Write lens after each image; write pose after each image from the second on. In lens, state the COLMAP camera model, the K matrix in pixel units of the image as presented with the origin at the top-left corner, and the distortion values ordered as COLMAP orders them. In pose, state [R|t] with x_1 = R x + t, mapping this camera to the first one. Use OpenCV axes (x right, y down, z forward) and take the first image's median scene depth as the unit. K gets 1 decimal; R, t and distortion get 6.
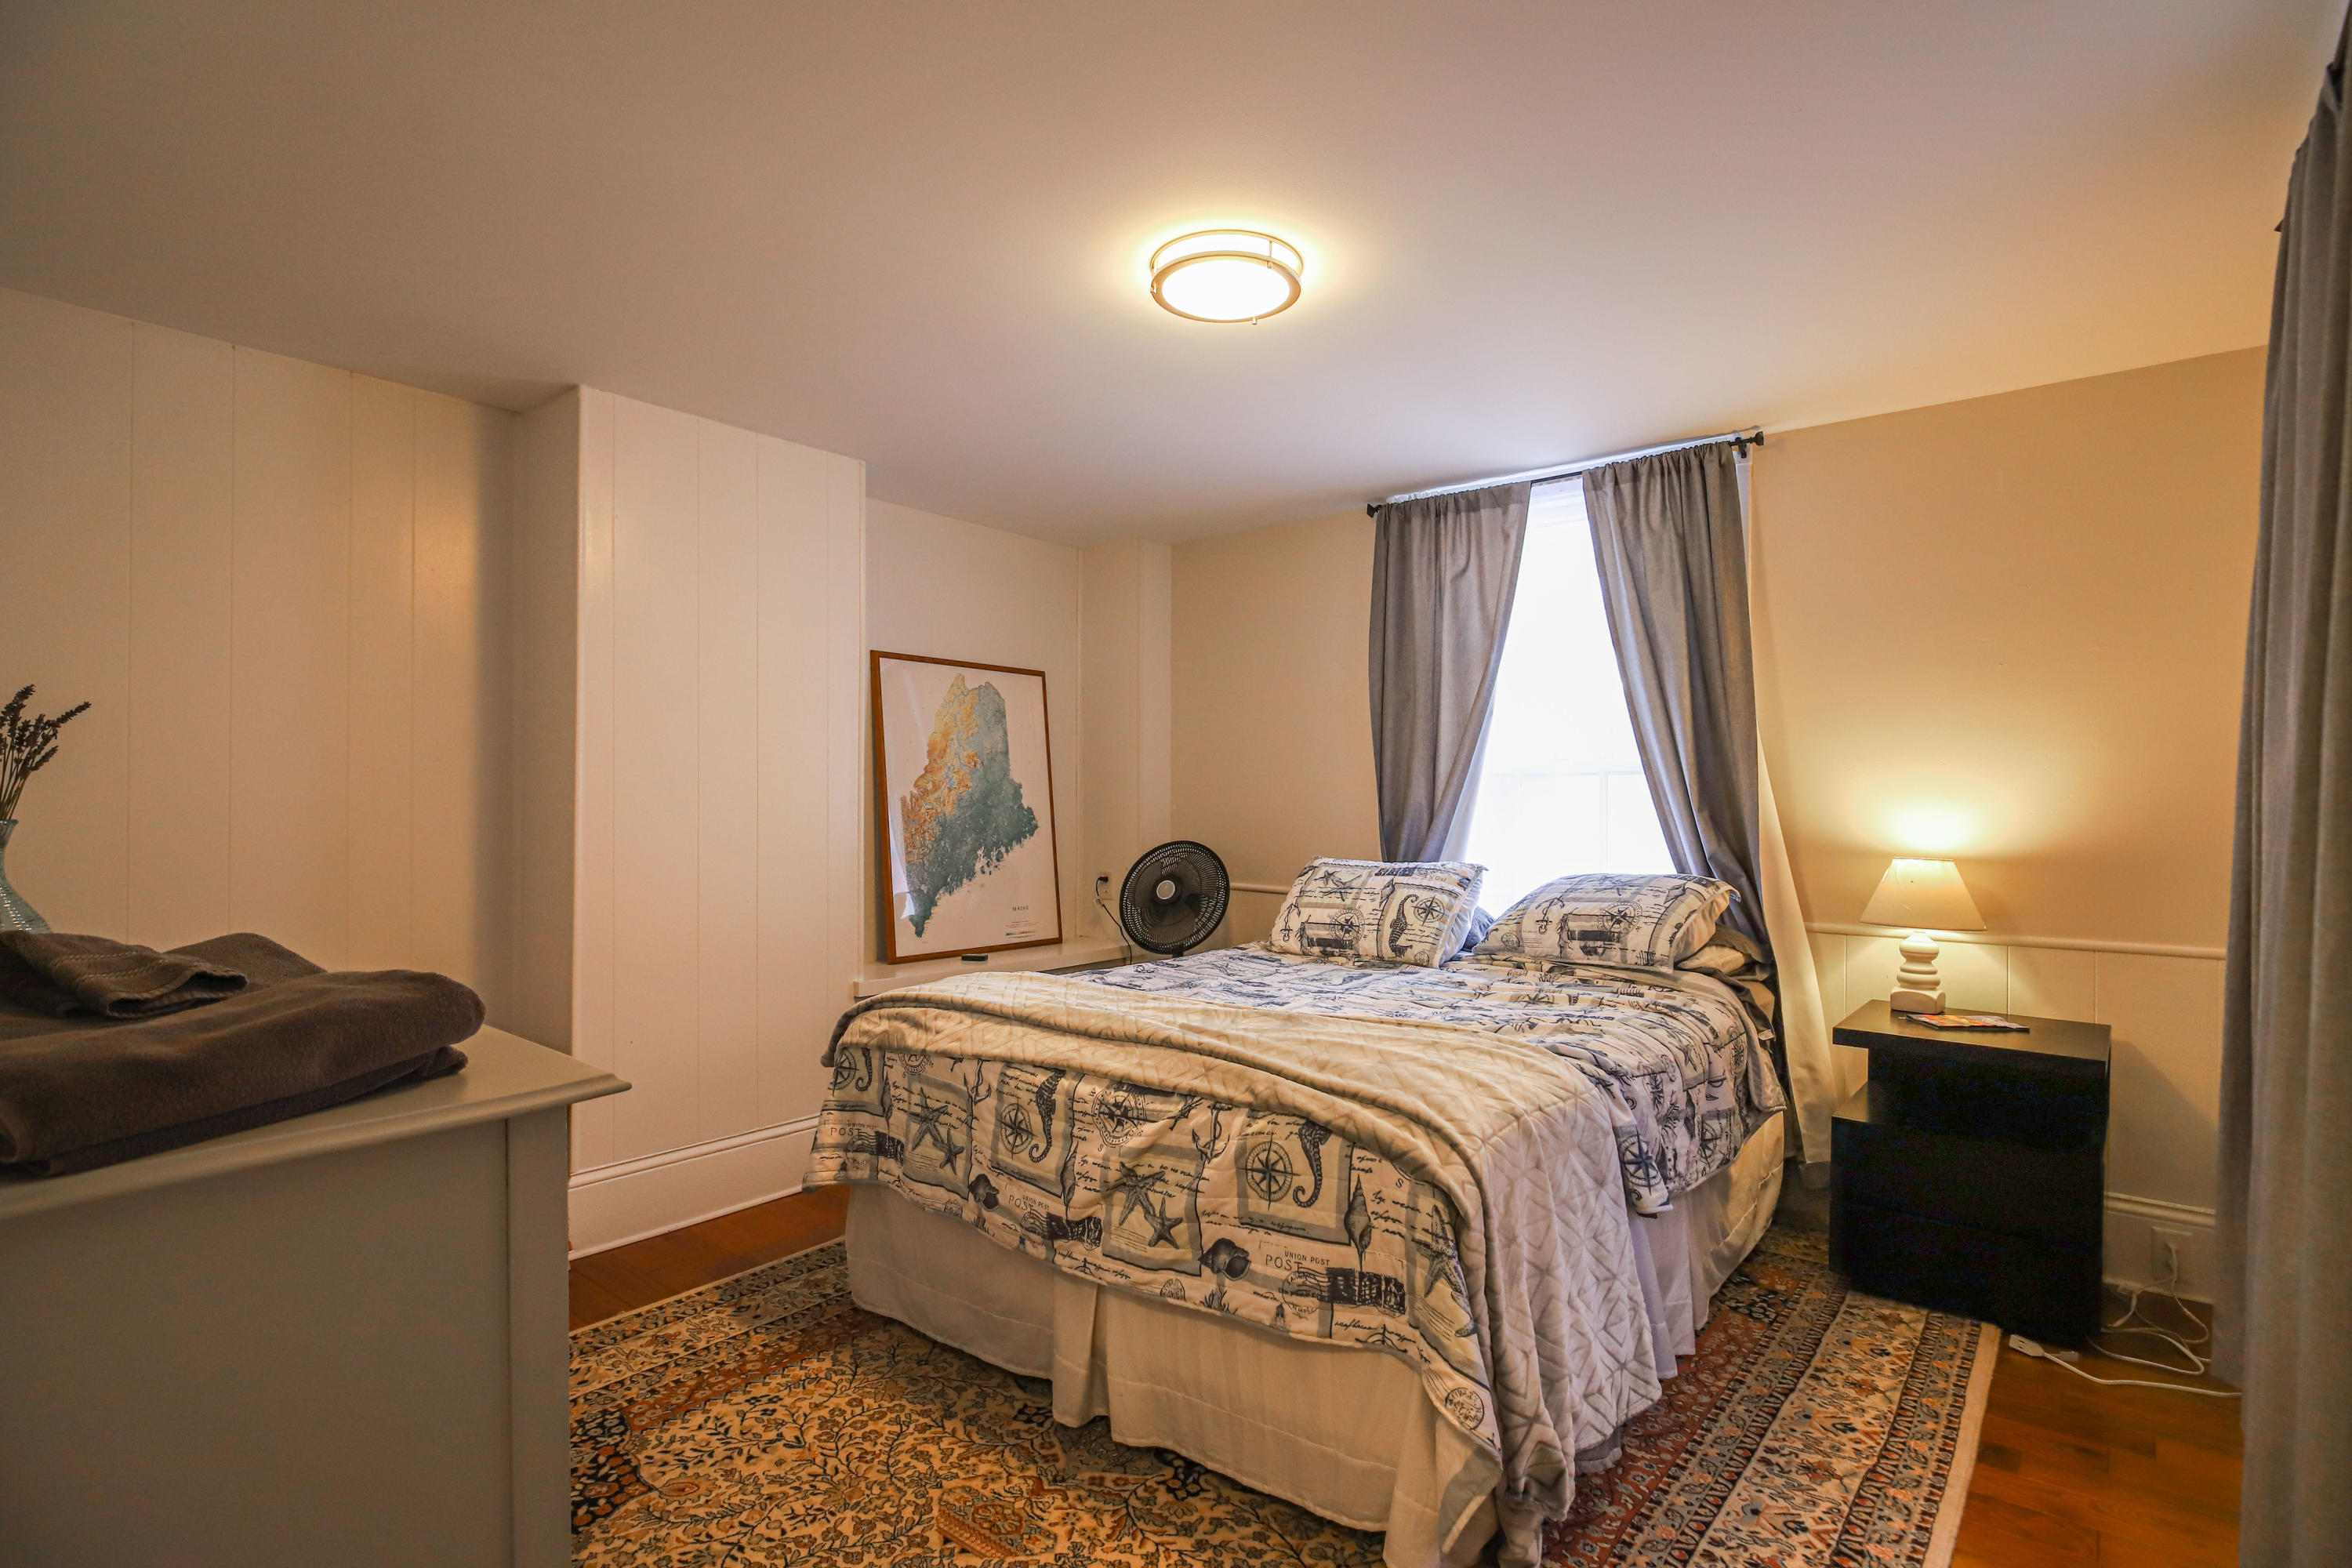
lens RADIAL K [[1145.3, 0, 1120.8], [0, 1145.3, 833.6], [0, 0, 1]] dist [-0.010139, -0.002402]
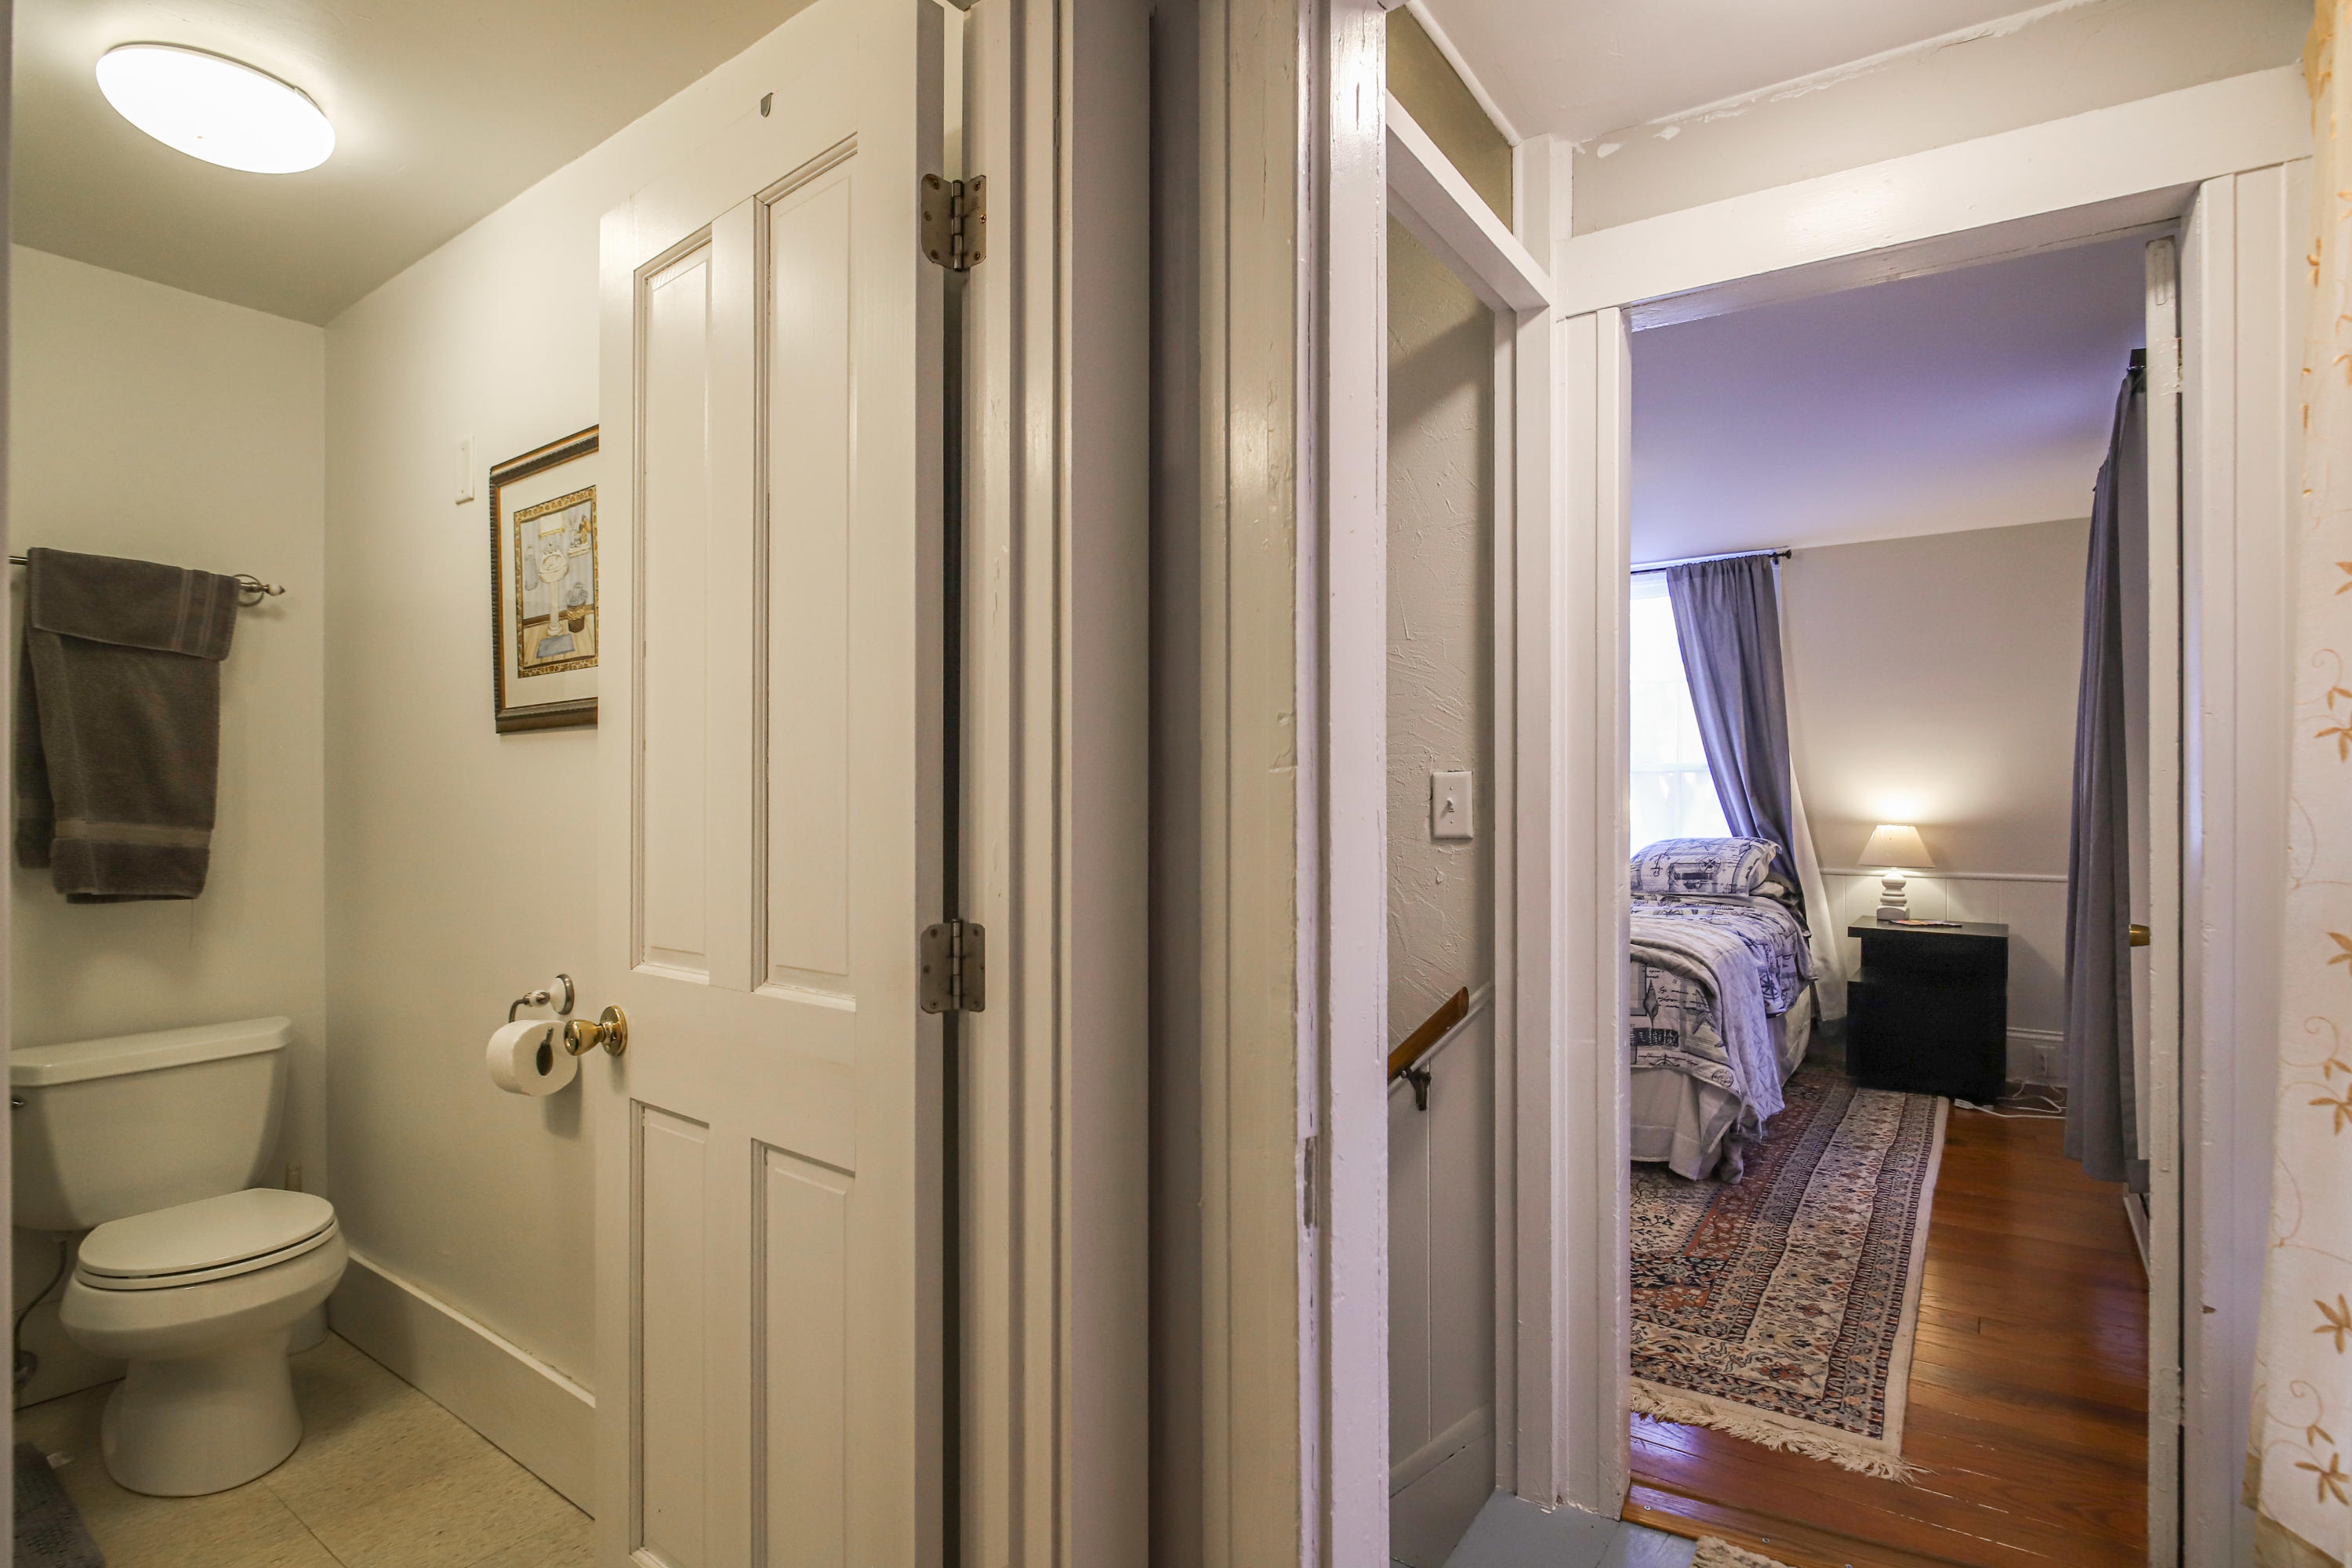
lens RADIAL K [[1145.3, 0, 1168.9], [0, 1145.3, 791.7], [0, 0, 1]] dist [-0.010139, -0.002402]
pose [[0.996757, -0.001874, 0.080443, -0.442747], [0.003659, 0.999750, -0.022041, 0.006478], [-0.080382, 0.022264, 0.996515, -0.518432]]
